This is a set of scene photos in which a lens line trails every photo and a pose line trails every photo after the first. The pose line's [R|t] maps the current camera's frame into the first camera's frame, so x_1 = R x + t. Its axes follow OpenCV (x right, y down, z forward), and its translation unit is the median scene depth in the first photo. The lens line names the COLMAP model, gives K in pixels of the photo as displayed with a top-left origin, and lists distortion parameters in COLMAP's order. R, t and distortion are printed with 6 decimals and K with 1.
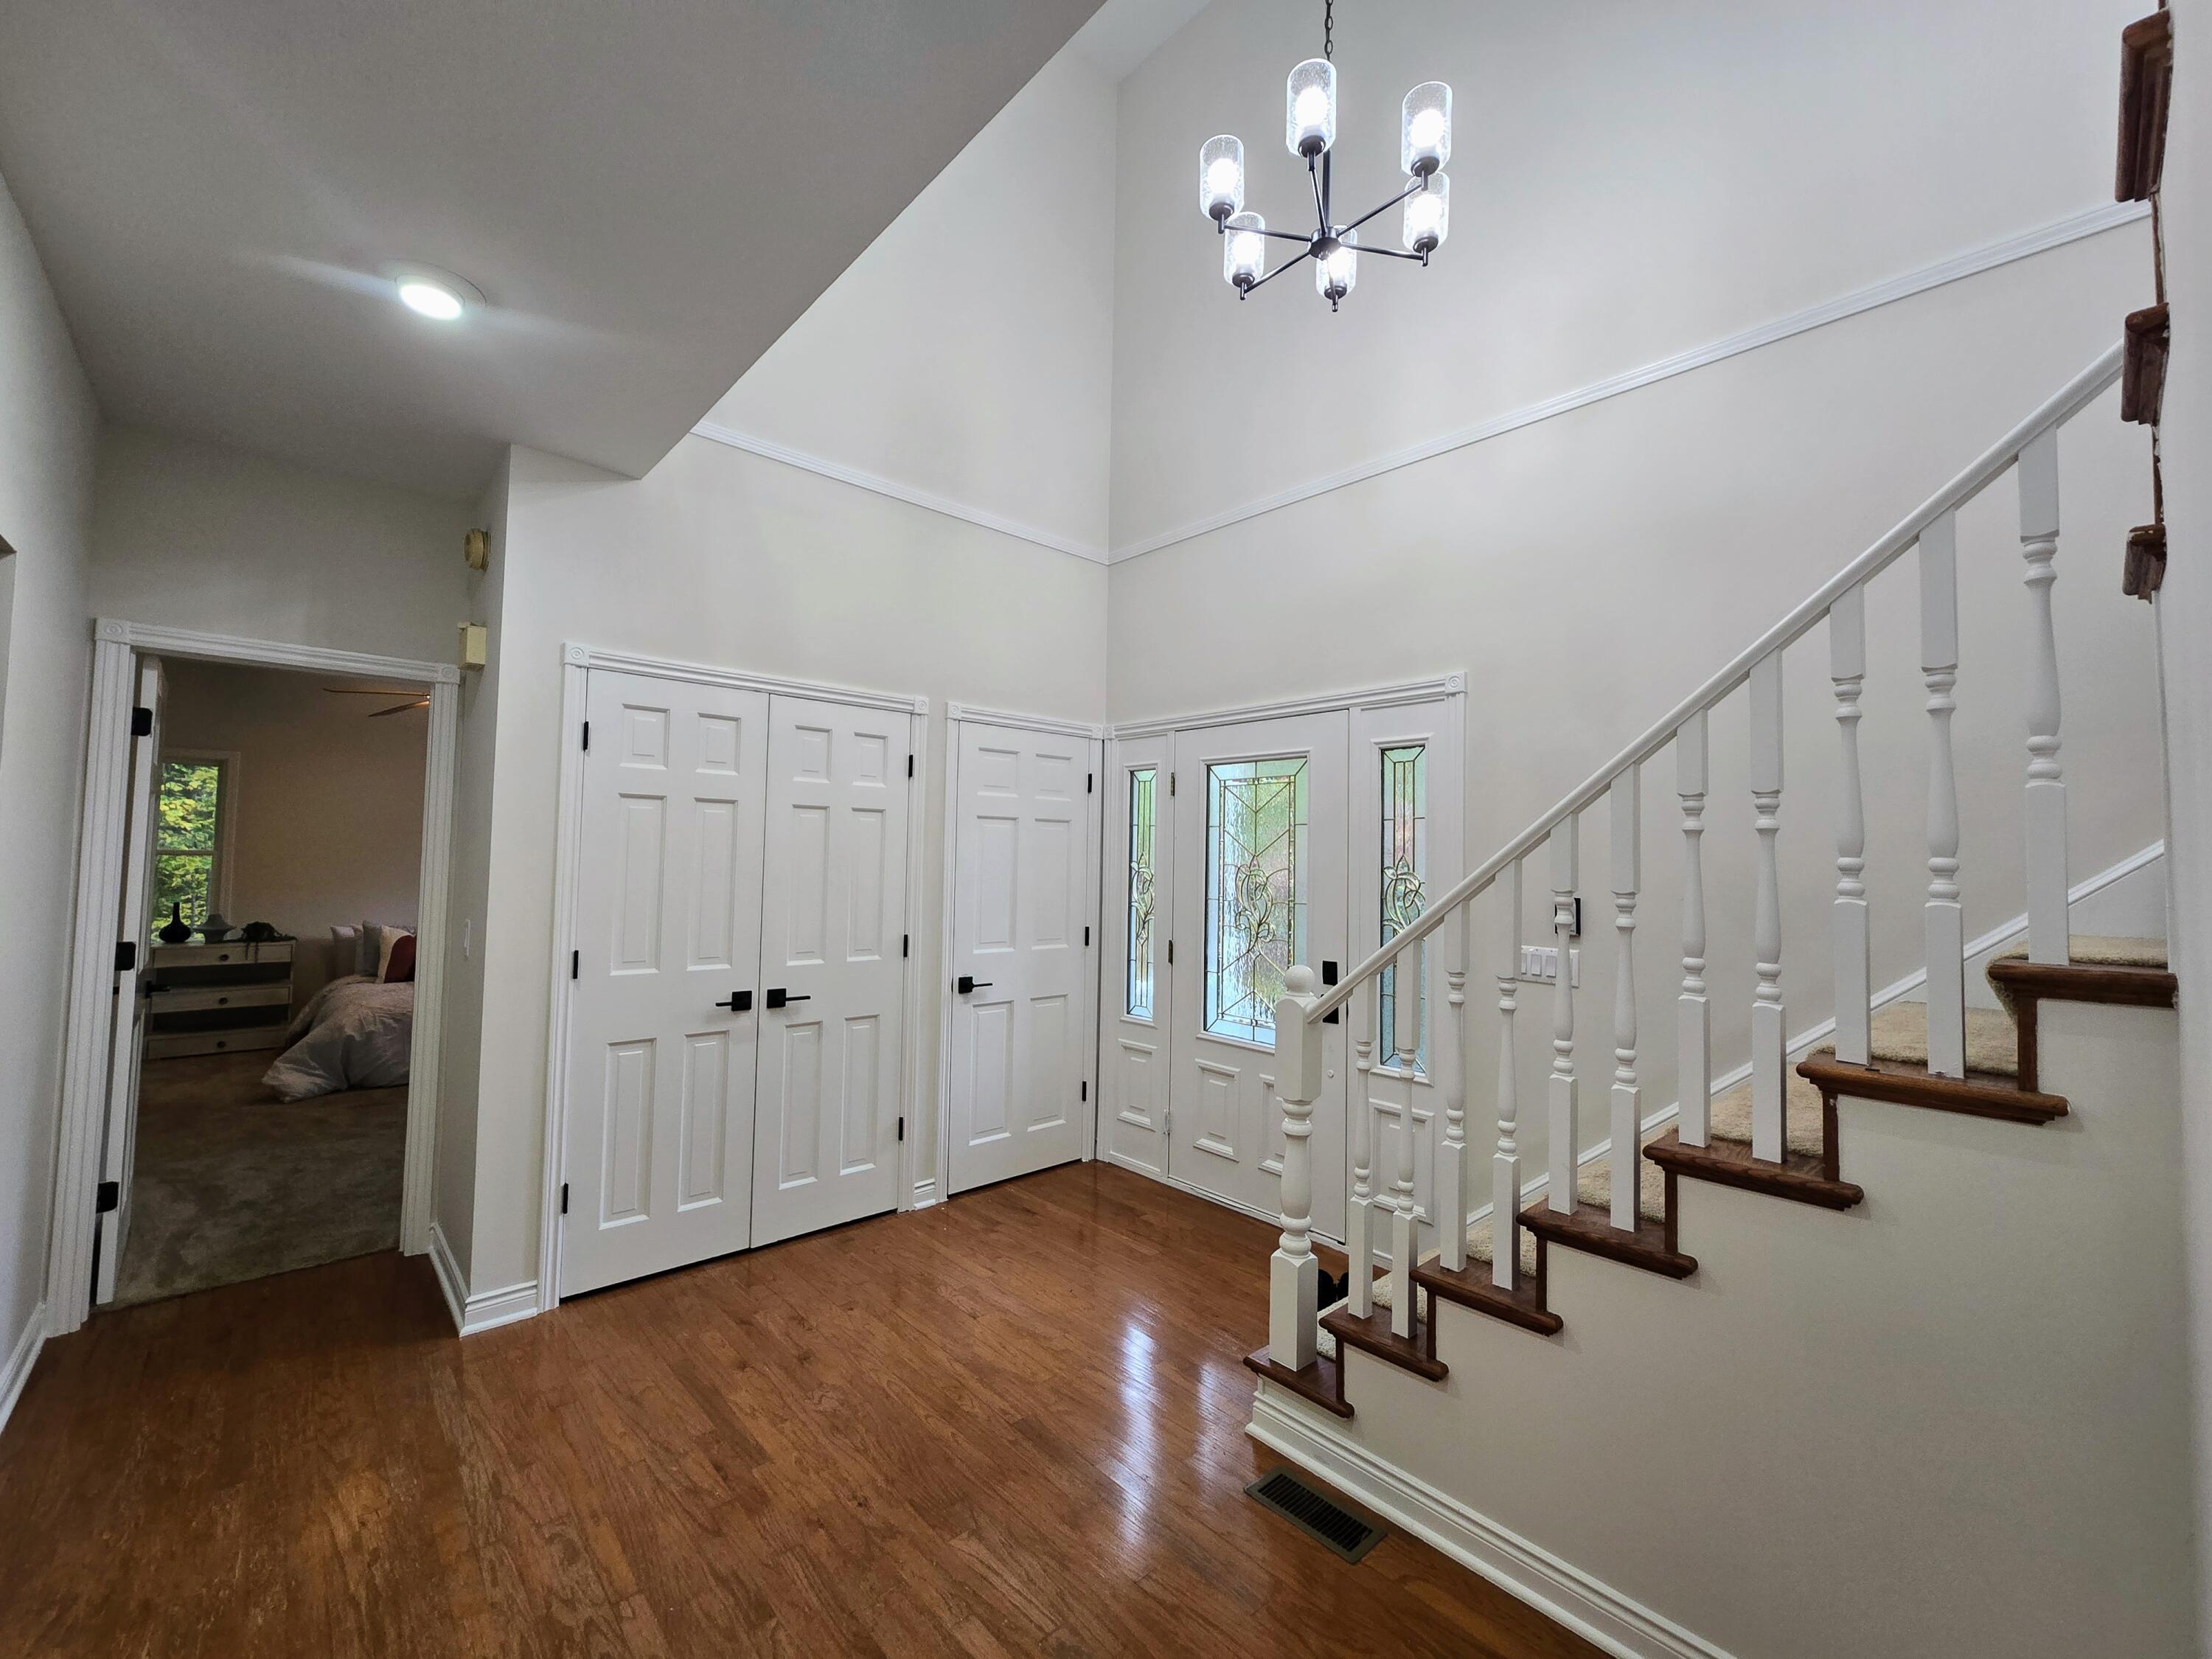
lens RADIAL K [[919.5, 0, 1102.3], [0, 919.5, 820.6], [0, 0, 1]] dist [-0.000654, 0.000399]
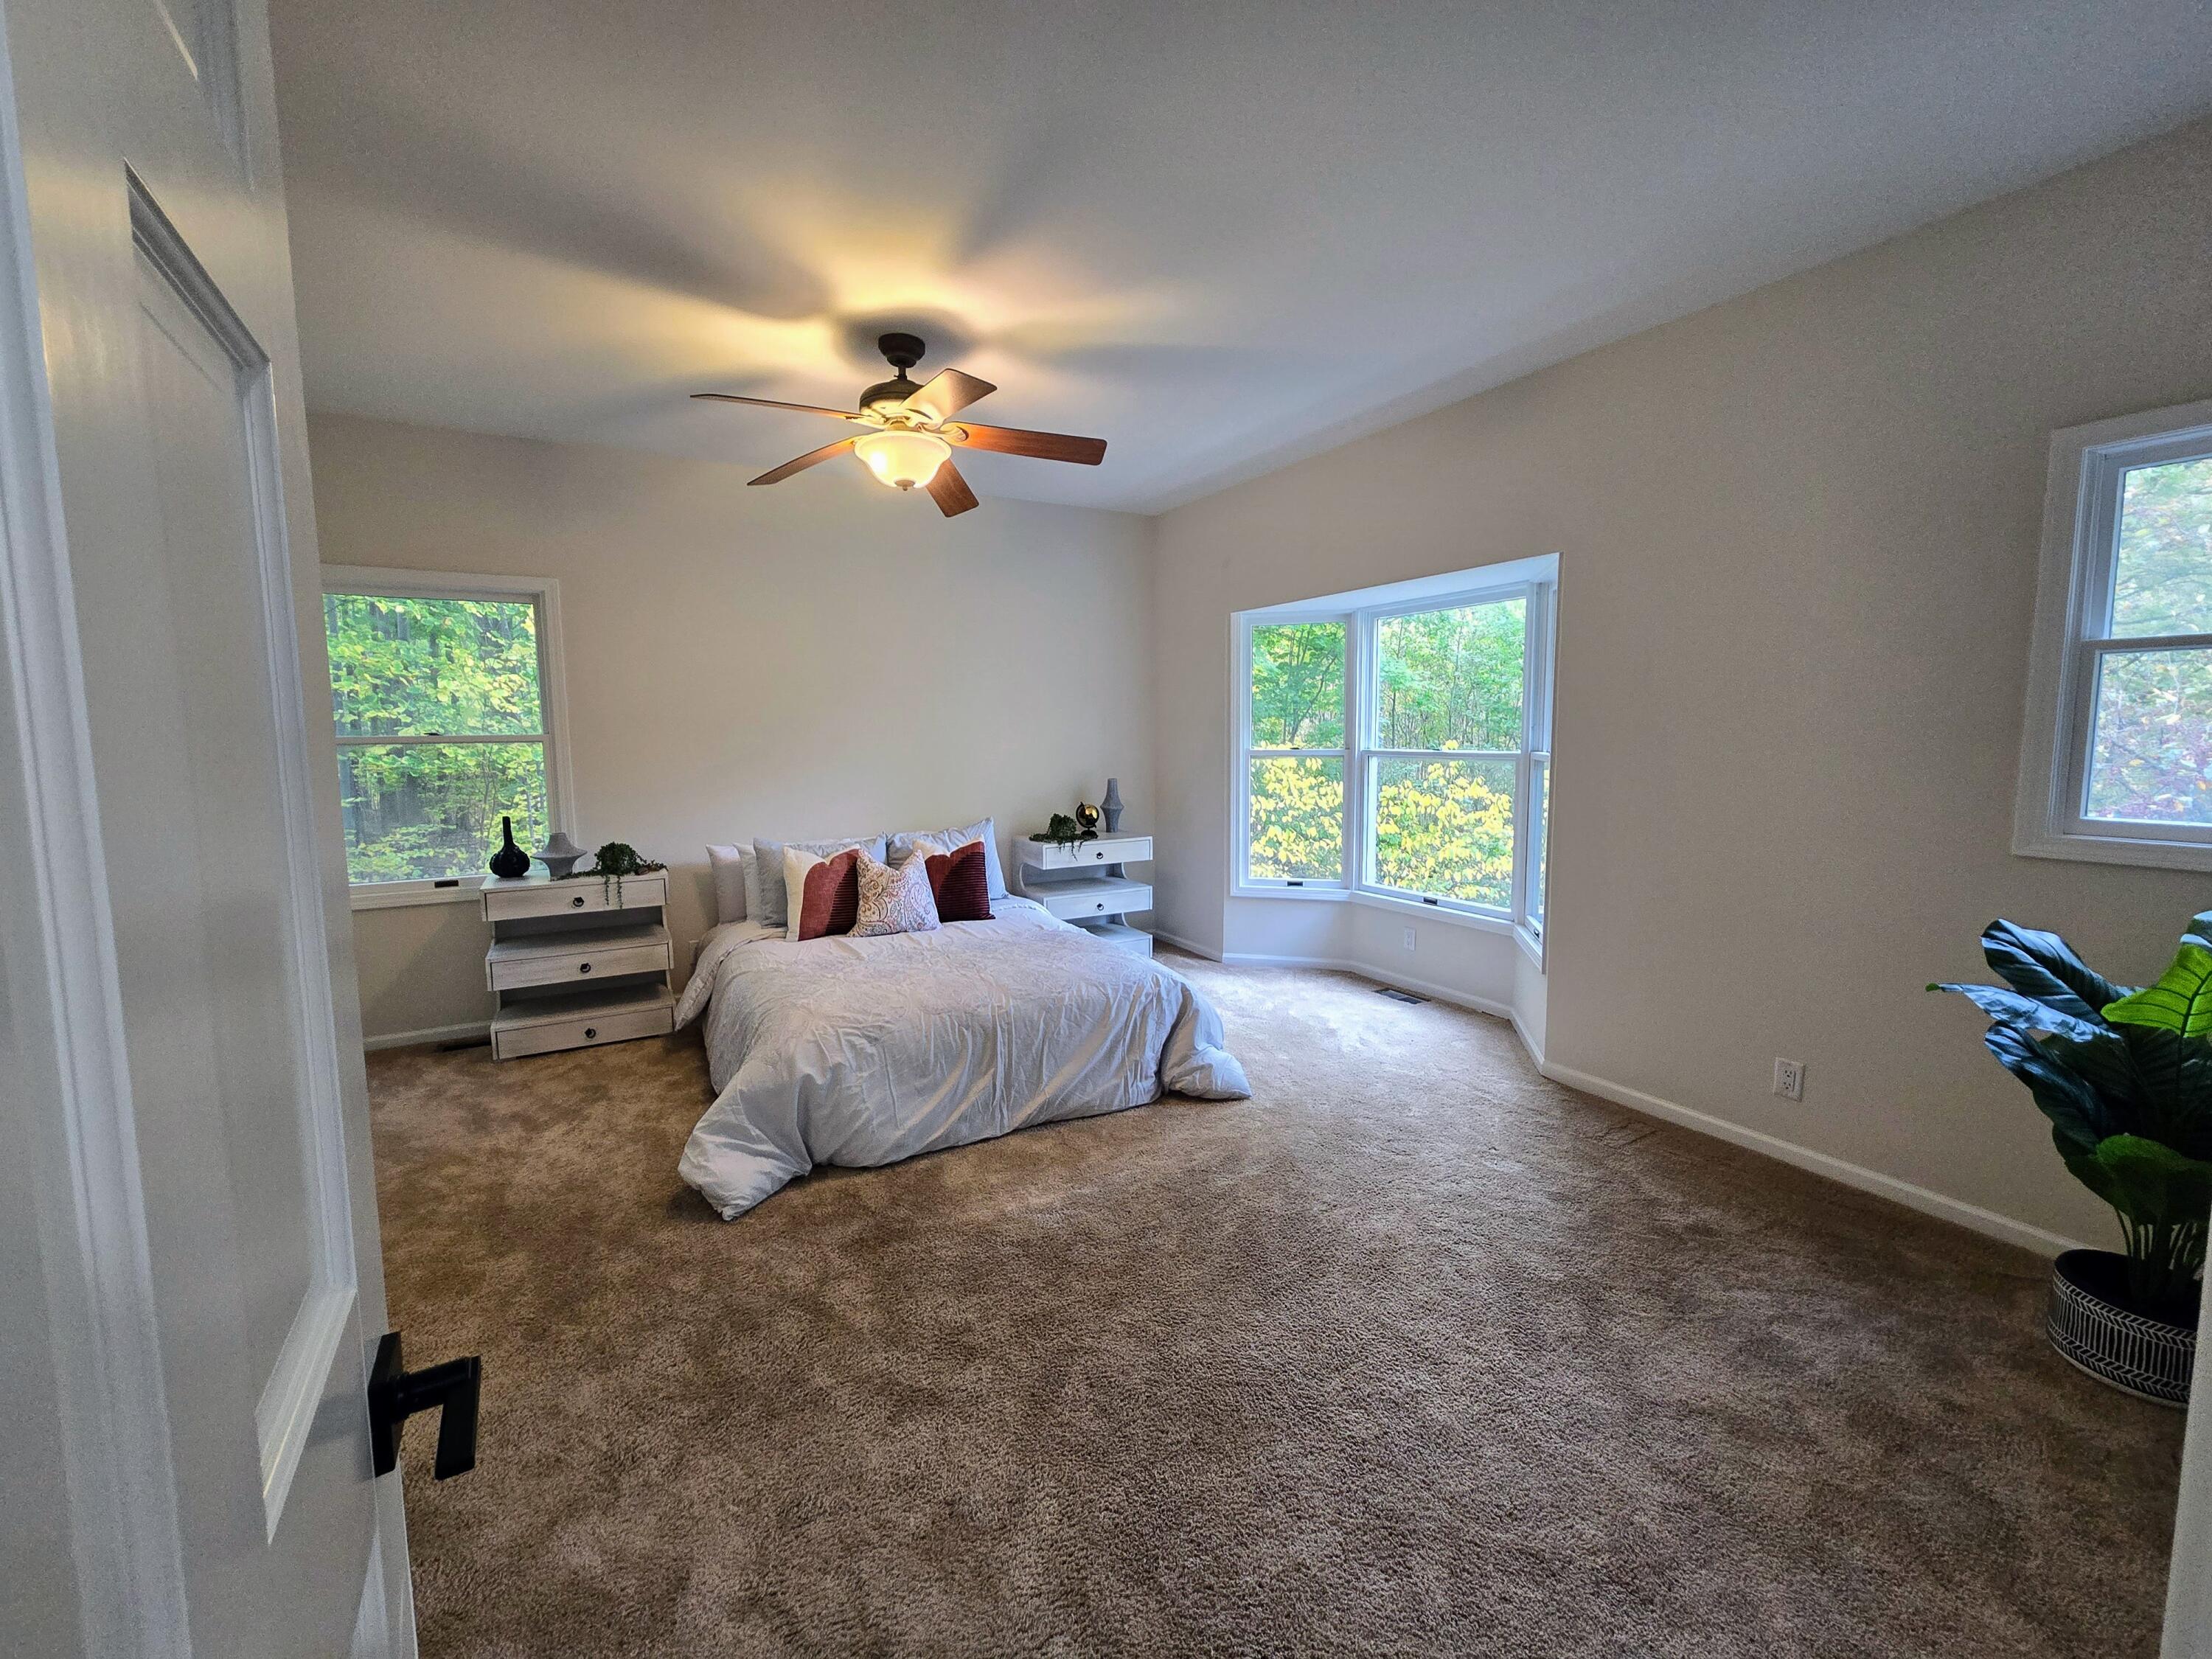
lens RADIAL K [[891.0, 0, 1106.0], [0, 891.0, 829.5], [0, 0, 1]] dist [-0.027845, 0.000110]
pose [[0.979838, -0.002467, -0.199777, -0.461837], [0.032142, 0.988846, 0.145433, 0.021939], [0.197190, -0.148922, 0.968988, 0.474215]]
